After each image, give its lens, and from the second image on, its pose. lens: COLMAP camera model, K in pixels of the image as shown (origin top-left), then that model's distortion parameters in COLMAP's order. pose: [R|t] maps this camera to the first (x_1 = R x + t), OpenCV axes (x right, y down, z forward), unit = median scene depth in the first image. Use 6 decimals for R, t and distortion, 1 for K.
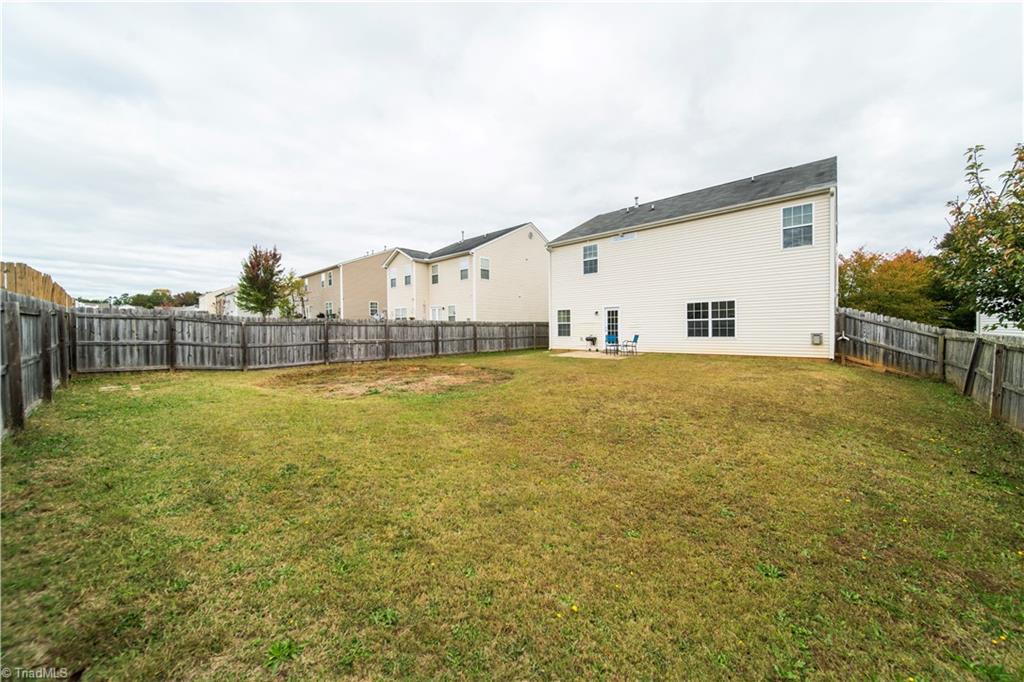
lens RADIAL K [[359.5, 0, 513.9], [0, 359.5, 337.1], [0, 0, 1]] dist [-0.002590, -0.000392]
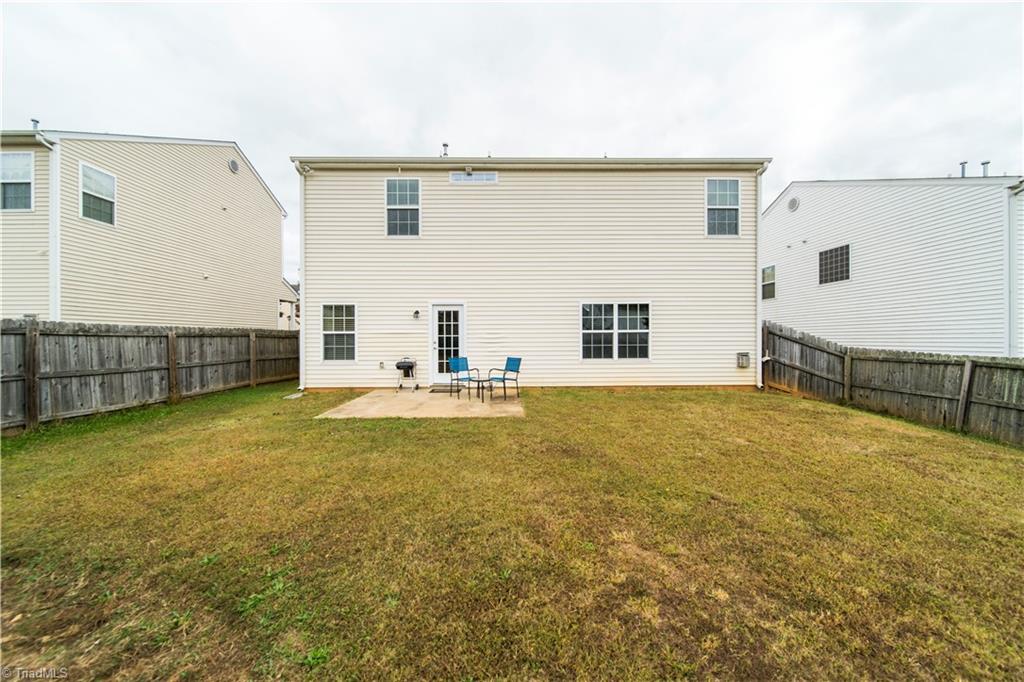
lens RADIAL K [[359.5, 0, 514.2], [0, 359.5, 339.4], [0, 0, 1]] dist [-0.002590, -0.000392]
pose [[0.729768, 0.008304, 0.683644, -0.017774], [0.010256, 0.999681, -0.023091, -0.018164], [-0.683618, 0.023862, 0.729450, 0.545824]]
